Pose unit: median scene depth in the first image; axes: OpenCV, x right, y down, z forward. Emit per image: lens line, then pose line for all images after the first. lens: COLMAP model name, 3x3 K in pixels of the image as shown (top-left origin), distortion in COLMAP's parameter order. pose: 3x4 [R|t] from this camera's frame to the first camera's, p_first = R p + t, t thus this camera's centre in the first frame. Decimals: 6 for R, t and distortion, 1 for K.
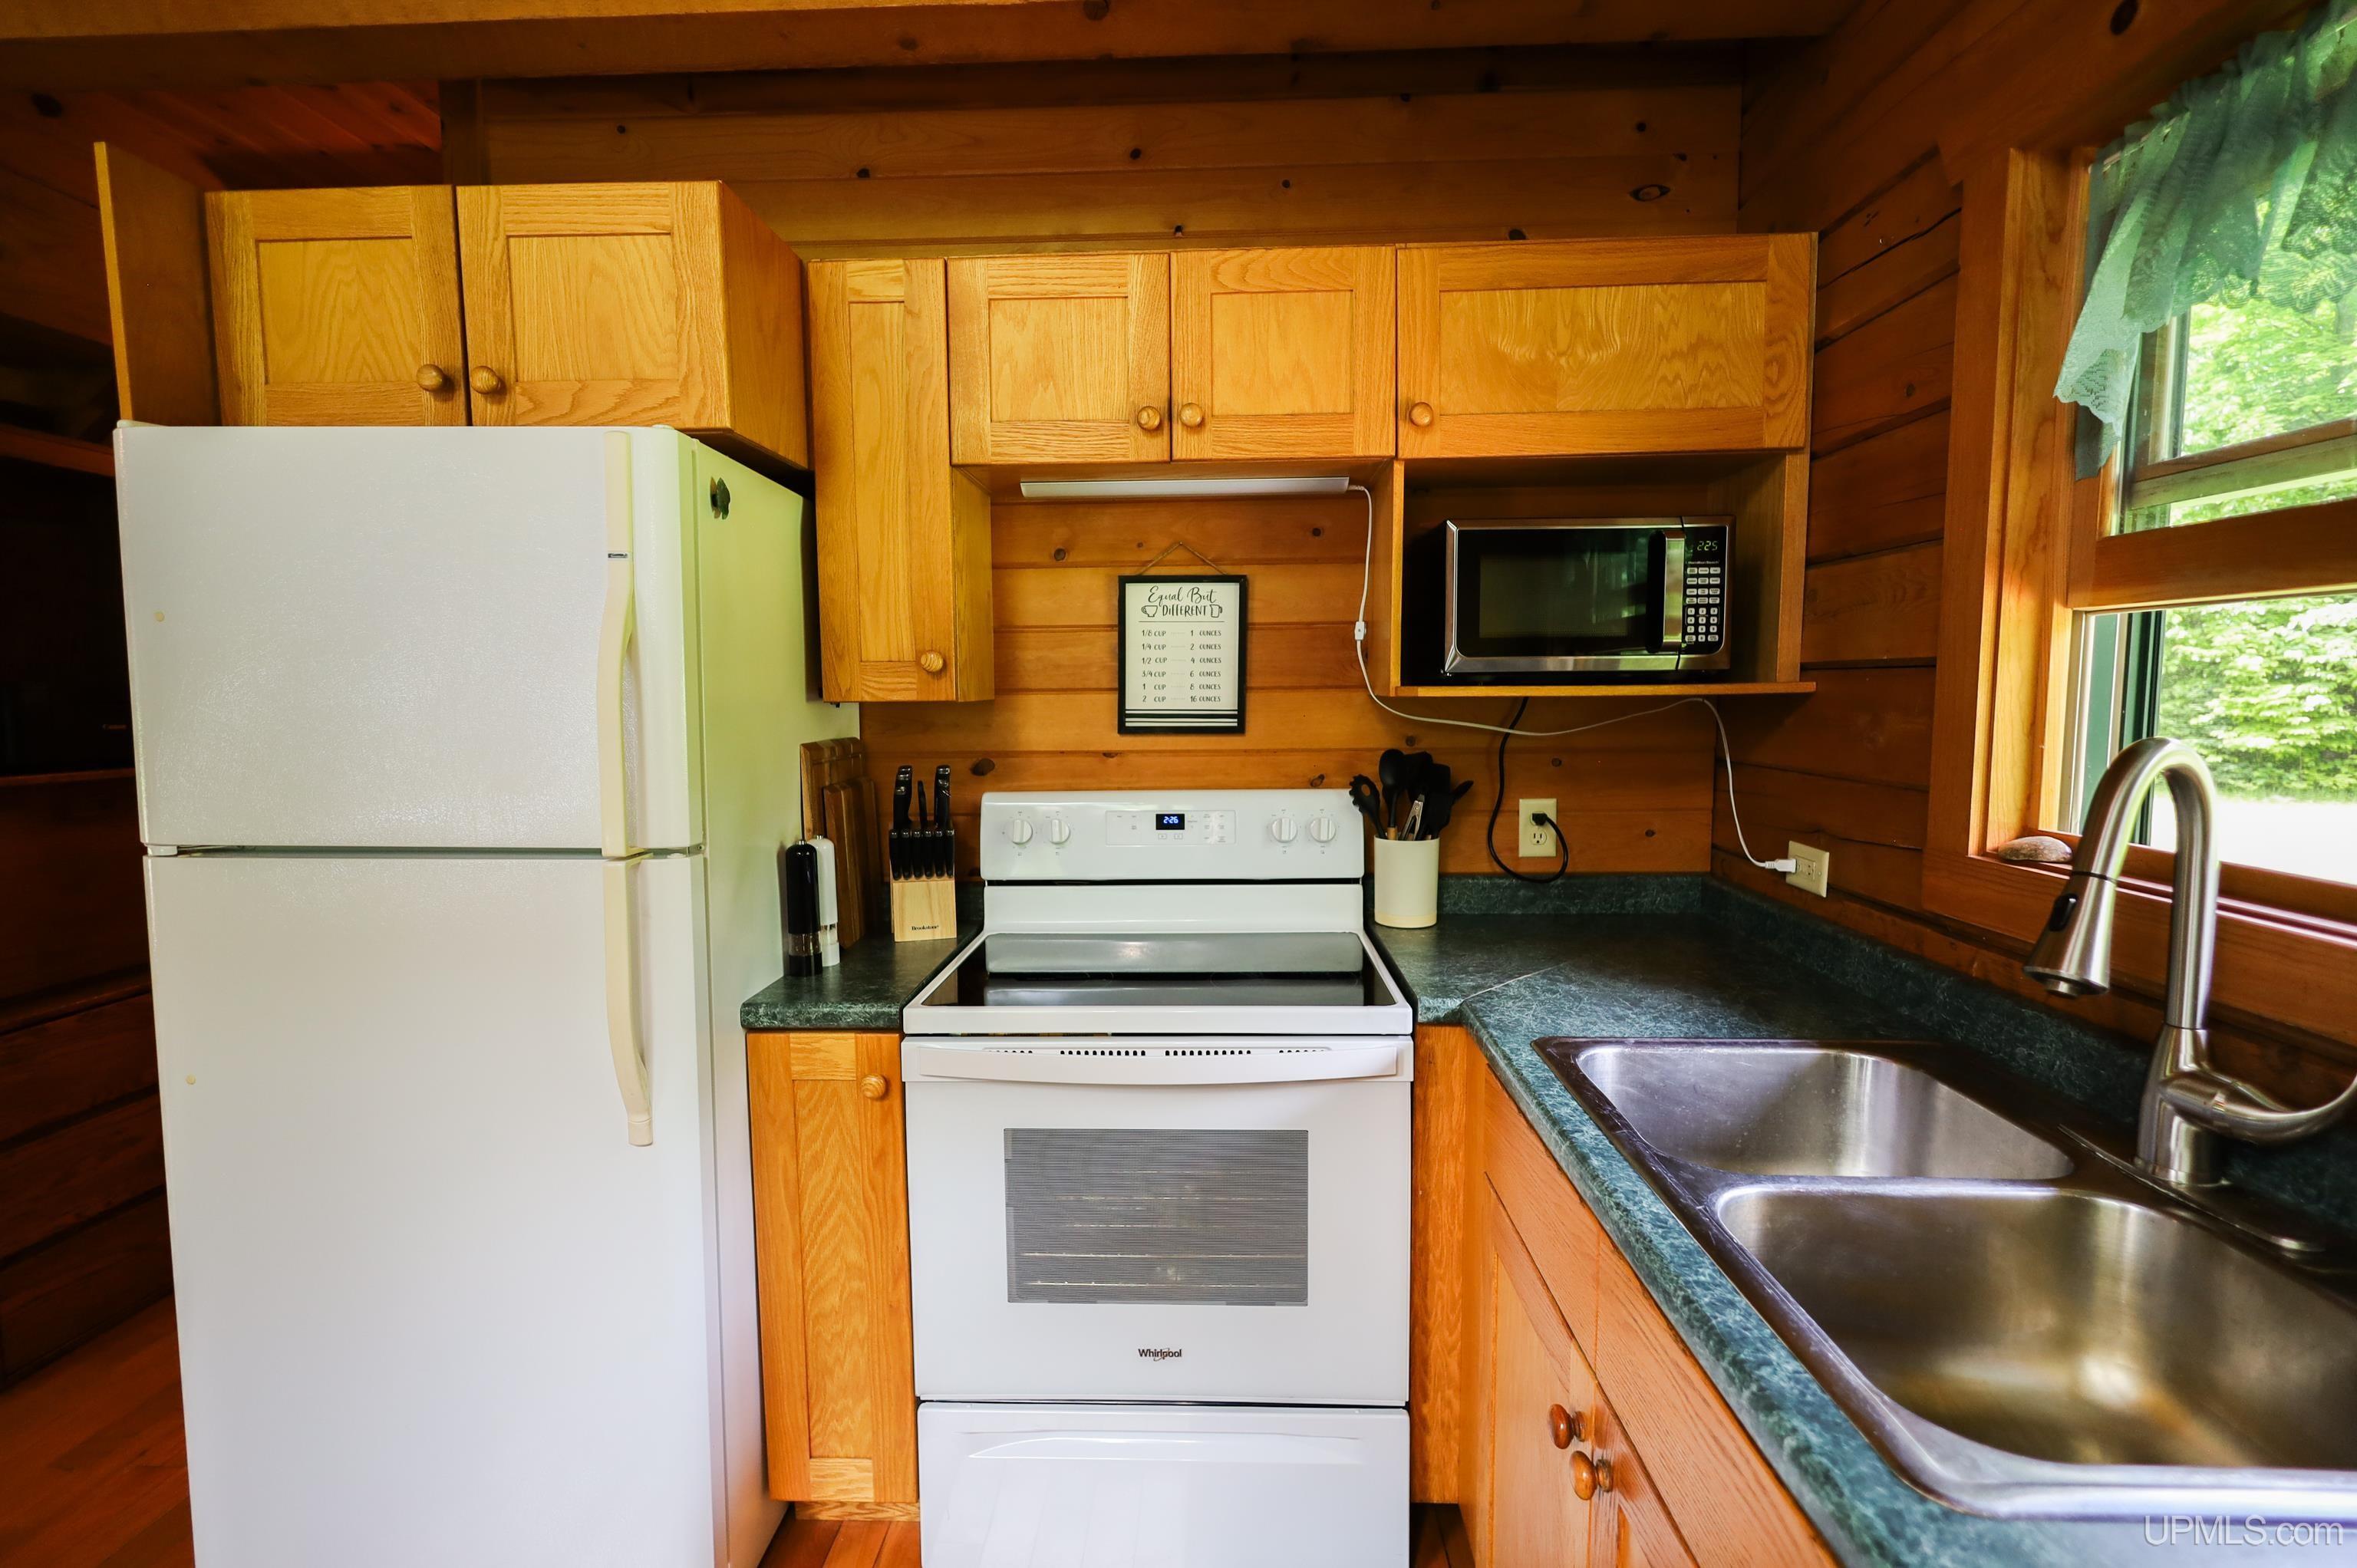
lens RADIAL K [[1095.0, 0, 1180.6], [0, 1095.0, 777.7], [0, 0, 1]] dist [-0.001823, 0.000784]
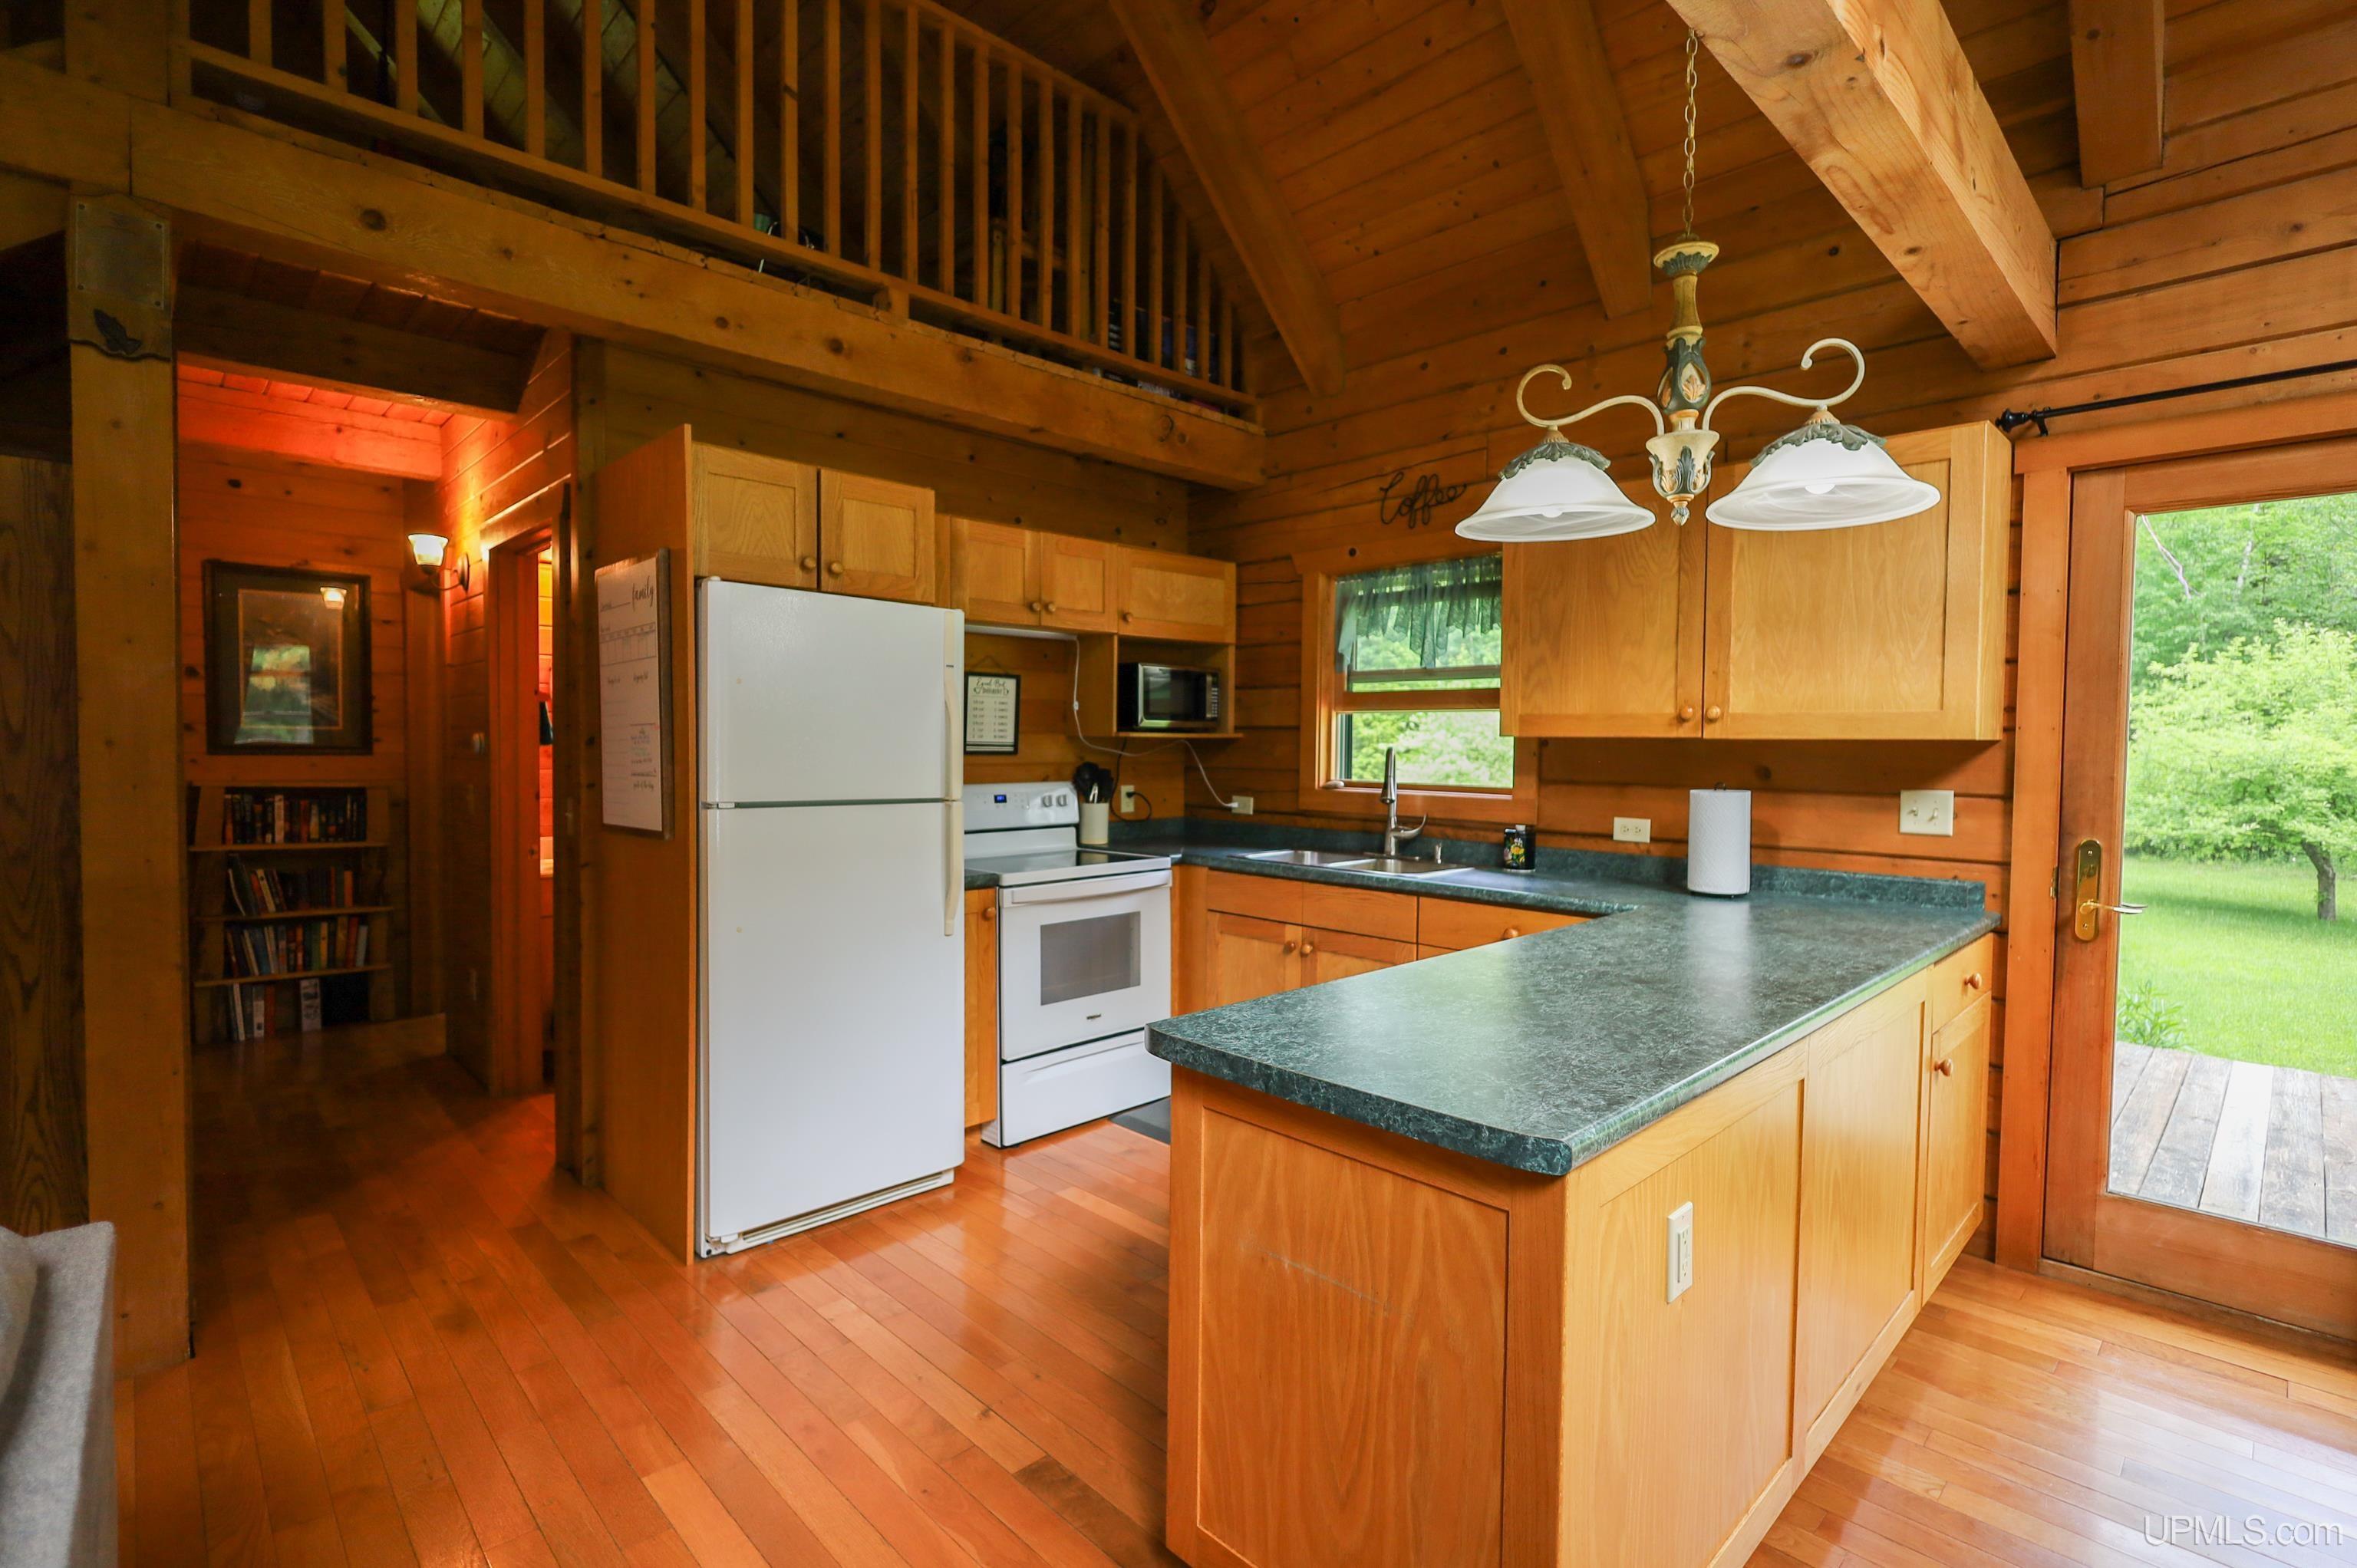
lens RADIAL K [[1095.0, 0, 1173.5], [0, 1095.0, 781.9], [0, 0, 1]] dist [-0.001823, 0.000784]
pose [[0.687969, -0.013434, 0.725616, -1.426967], [0.047759, 0.998499, -0.026795, 0.090332], [-0.724167, 0.053088, 0.687578, -0.670787]]
